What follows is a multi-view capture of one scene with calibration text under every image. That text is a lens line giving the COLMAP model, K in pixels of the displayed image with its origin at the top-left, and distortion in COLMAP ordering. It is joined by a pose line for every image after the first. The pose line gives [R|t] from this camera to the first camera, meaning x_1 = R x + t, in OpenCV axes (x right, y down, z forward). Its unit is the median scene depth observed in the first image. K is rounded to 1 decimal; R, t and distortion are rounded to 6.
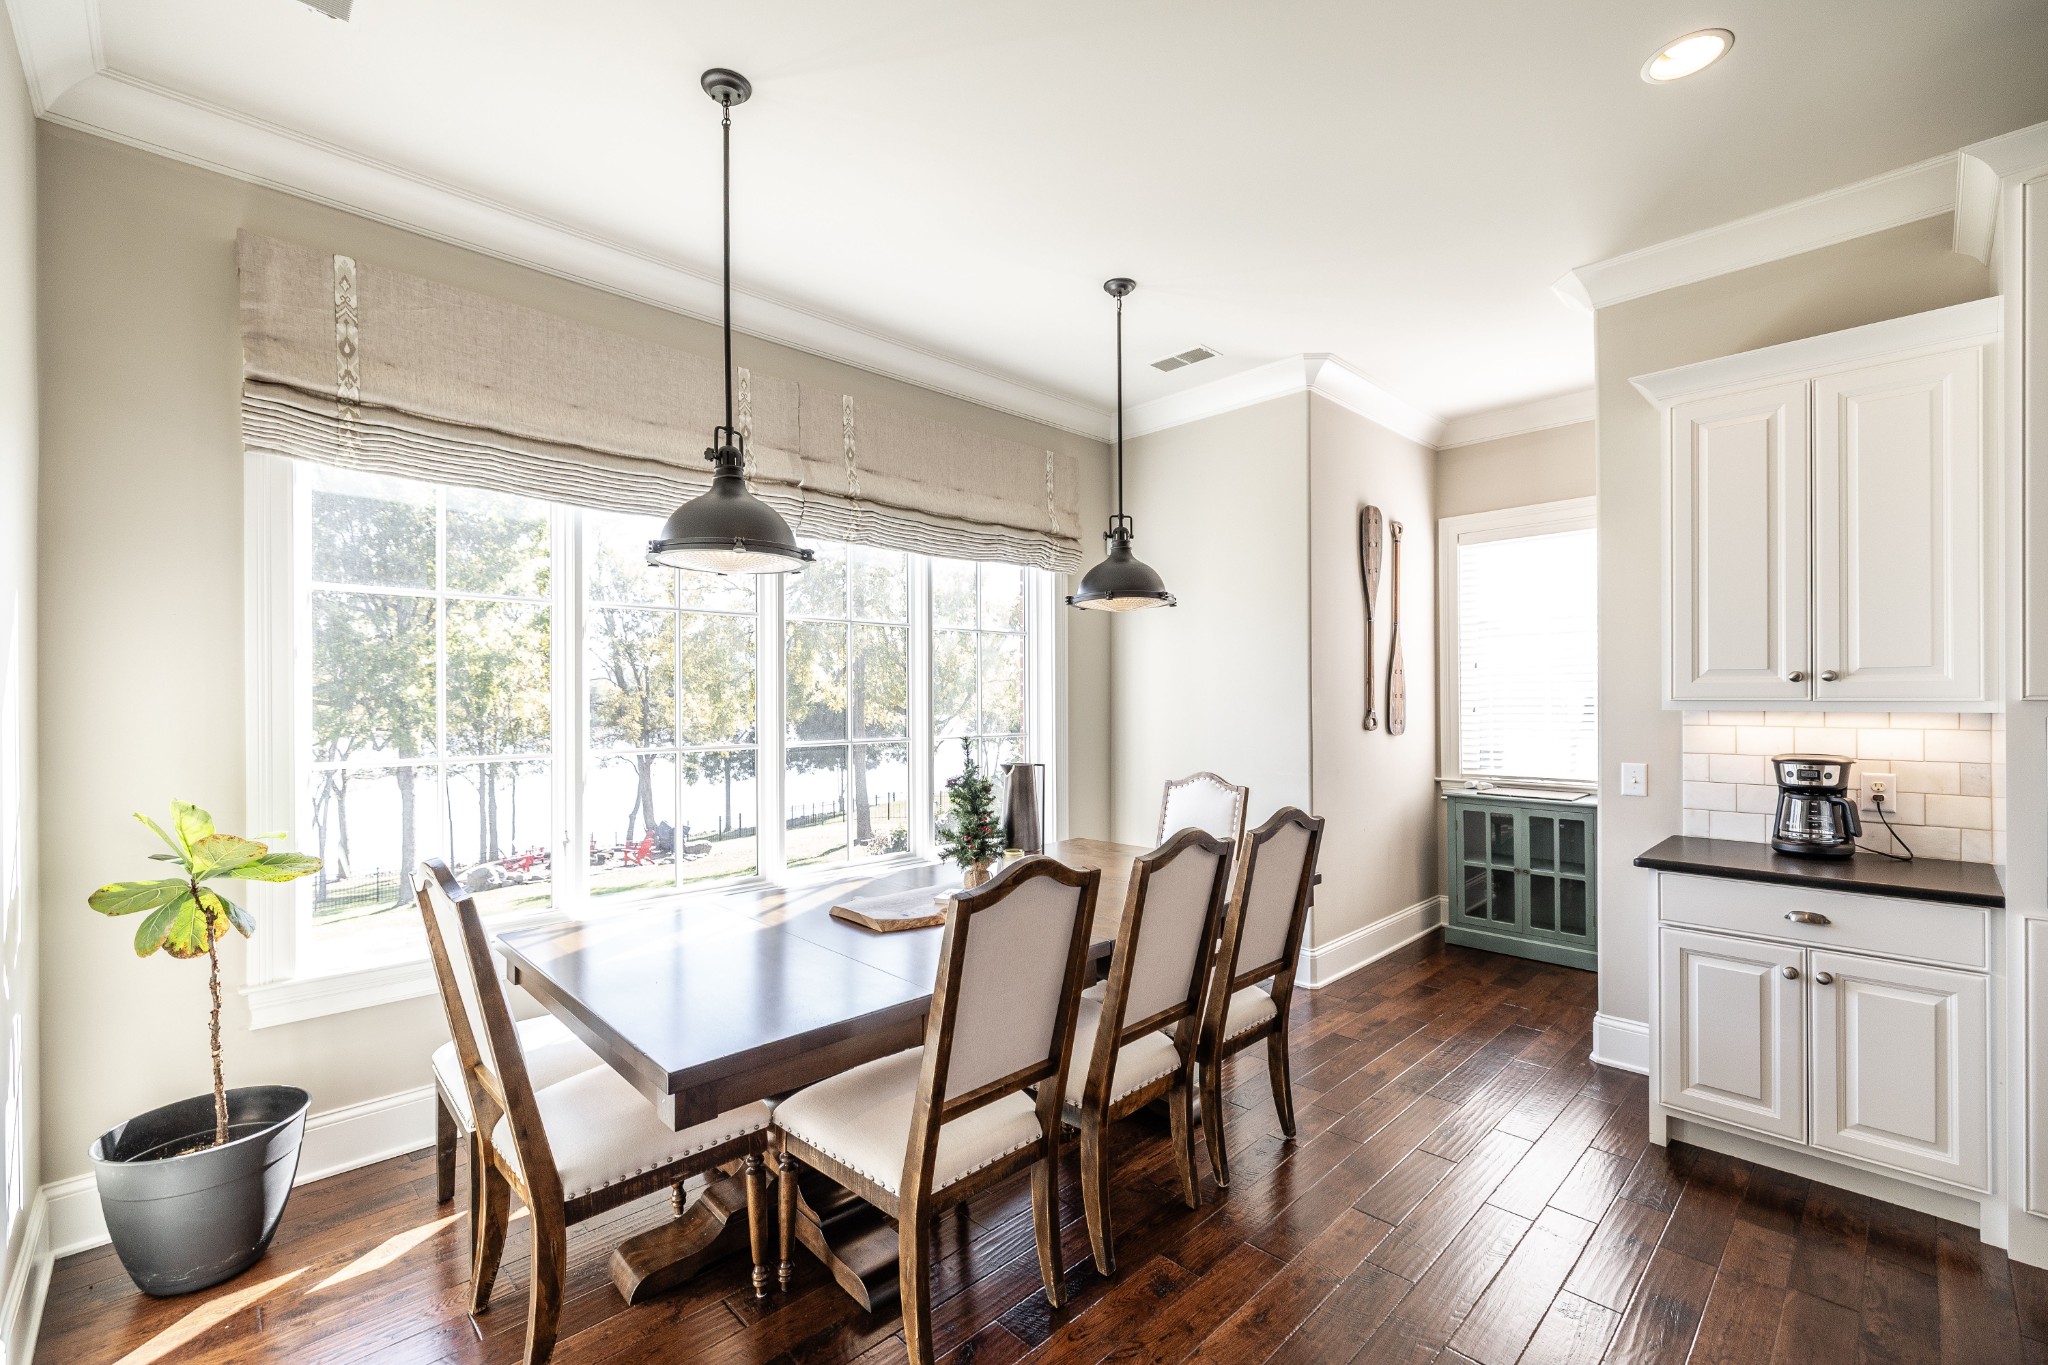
lens RADIAL K [[870.6, 0, 1024.0], [0, 870.6, 682.5], [0, 0, 1]] dist [0.002943, 0.000170]
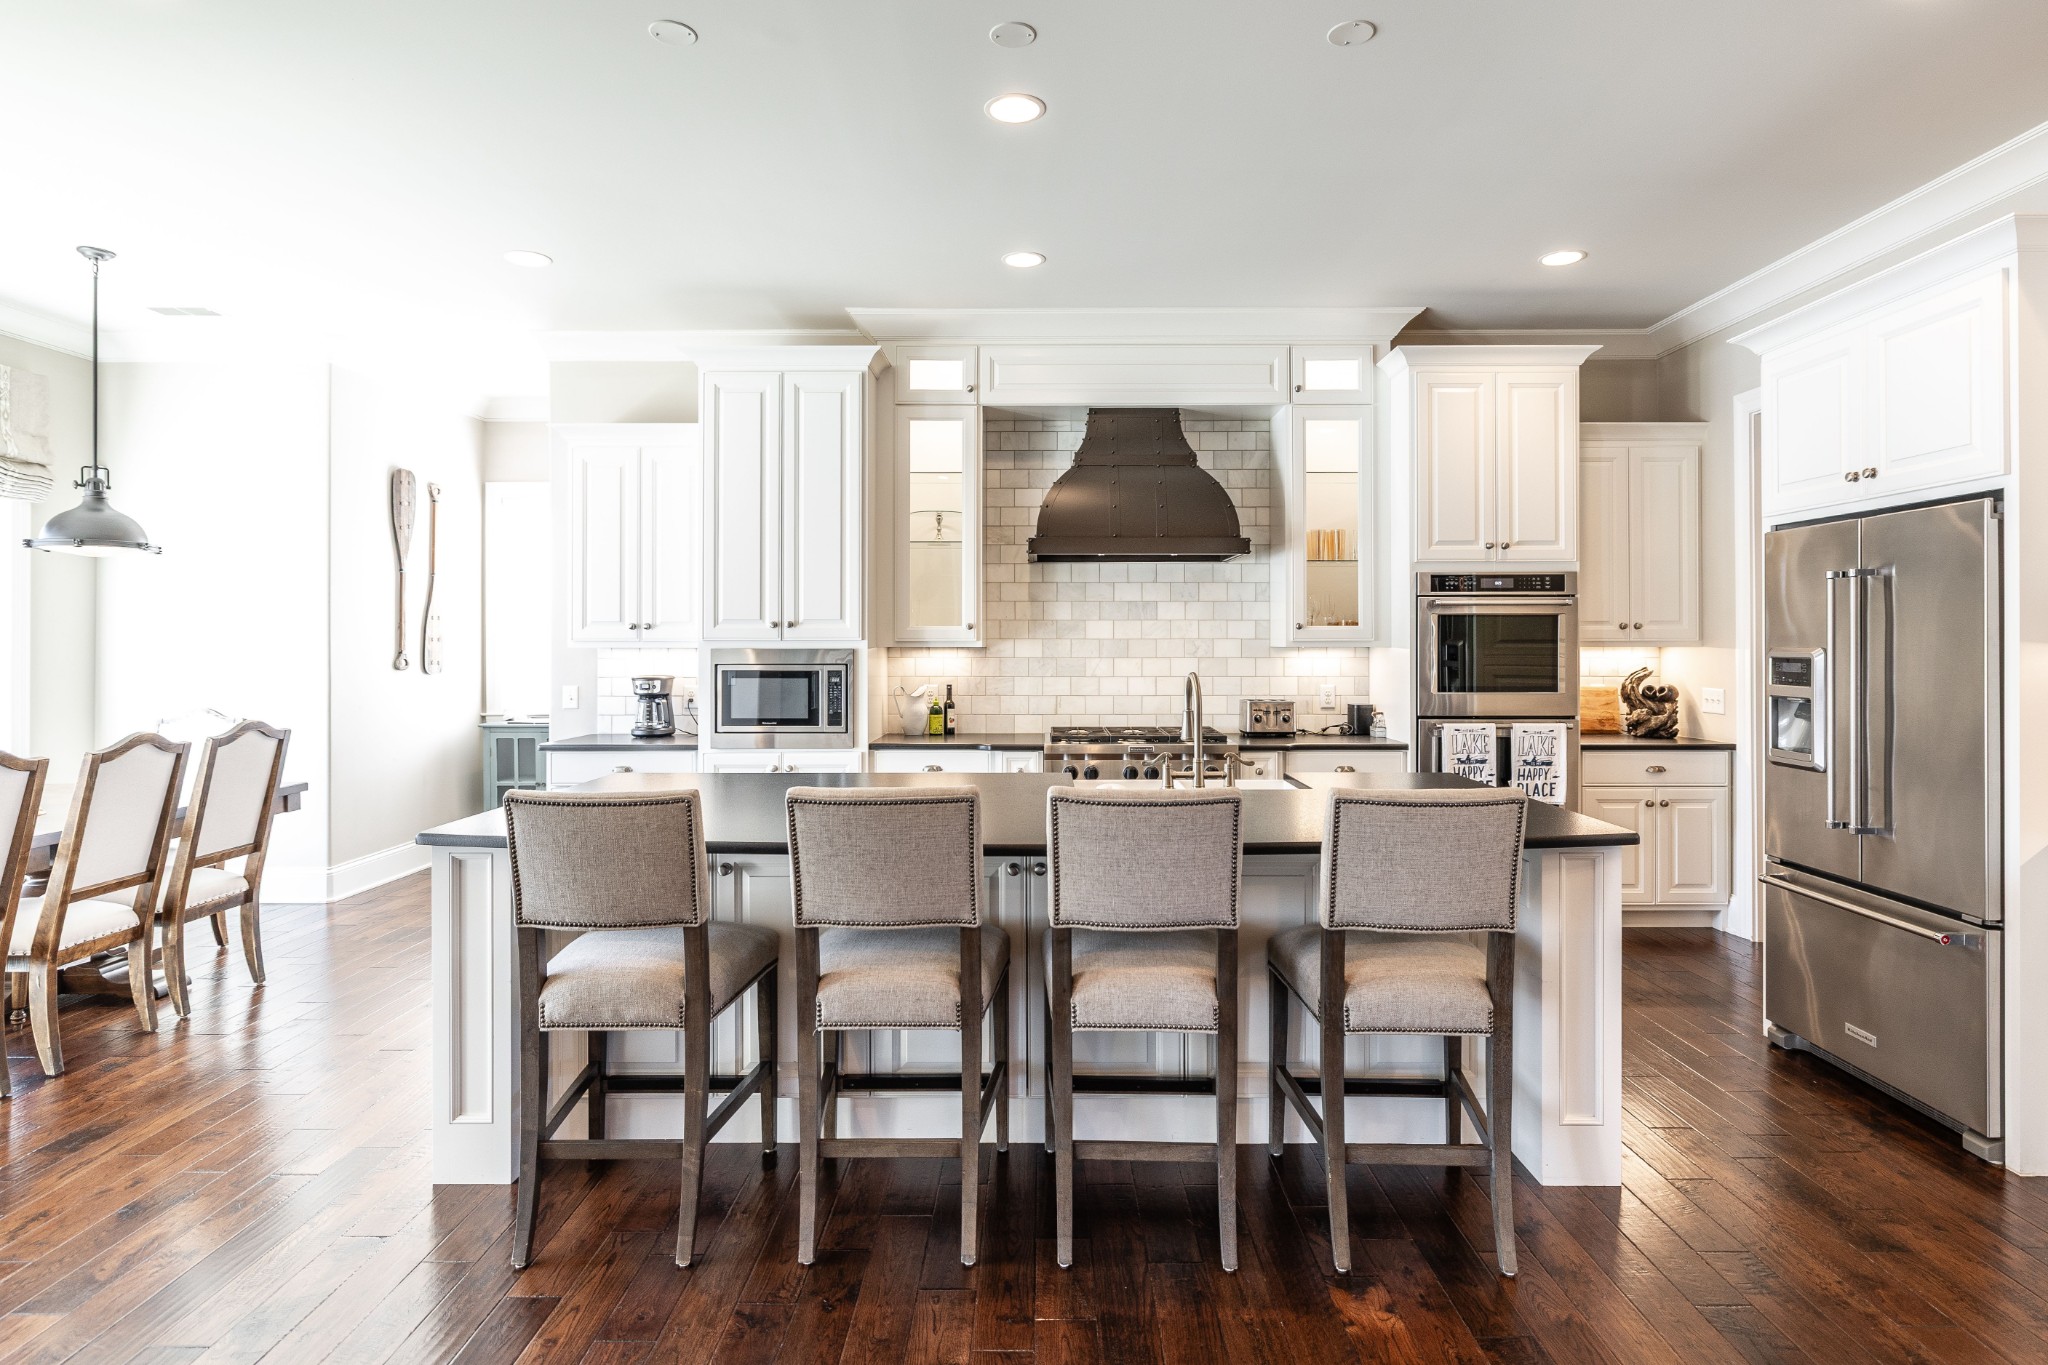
lens RADIAL K [[1070.7, 0, 1027.5], [0, 1070.7, 636.8], [0, 0, 1]] dist [0.003576, 0.000749]
pose [[0.705031, 0.008297, 0.709128, -0.016761], [-0.013583, 0.999906, 0.001805, -0.000878], [-0.709046, -0.010905, 0.705077, -0.795752]]
